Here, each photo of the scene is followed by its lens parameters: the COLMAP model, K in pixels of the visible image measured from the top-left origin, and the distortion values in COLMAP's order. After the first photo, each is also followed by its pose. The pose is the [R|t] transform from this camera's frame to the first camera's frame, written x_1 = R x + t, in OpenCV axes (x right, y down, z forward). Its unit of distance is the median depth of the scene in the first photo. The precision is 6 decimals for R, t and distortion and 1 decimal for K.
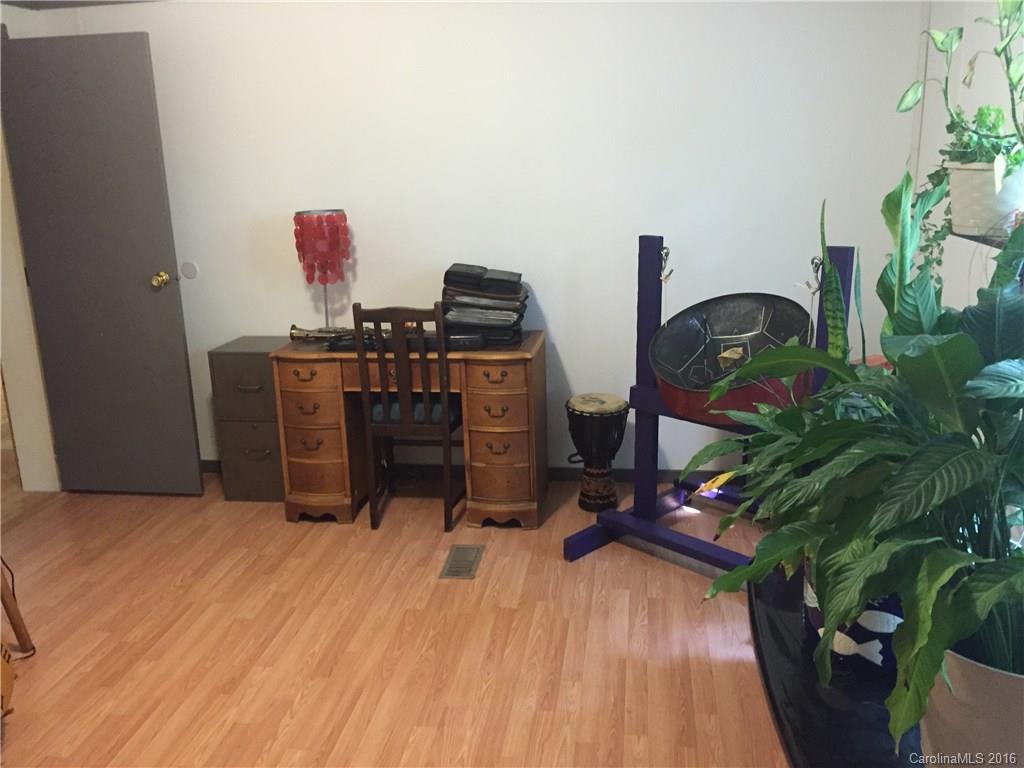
lens RADIAL K [[878.5, 0, 511.4], [0, 878.5, 382.4], [0, 0, 1]] dist [0.070772, -0.061862]
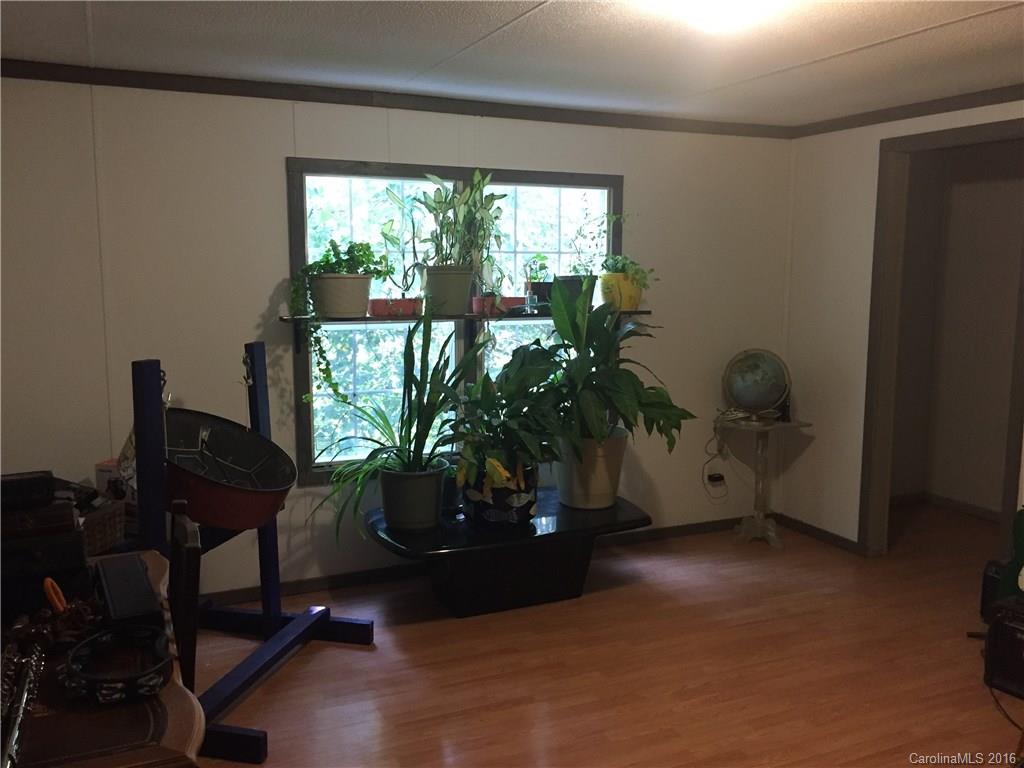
lens RADIAL K [[878.5, 0, 511.7], [0, 878.5, 384.3], [0, 0, 1]] dist [0.070772, -0.061862]
pose [[-0.552853, -0.085299, 0.828902, -0.923197], [0.220450, 0.944332, 0.244211, -0.351867], [-0.803589, 0.317744, -0.503272, 1.491473]]
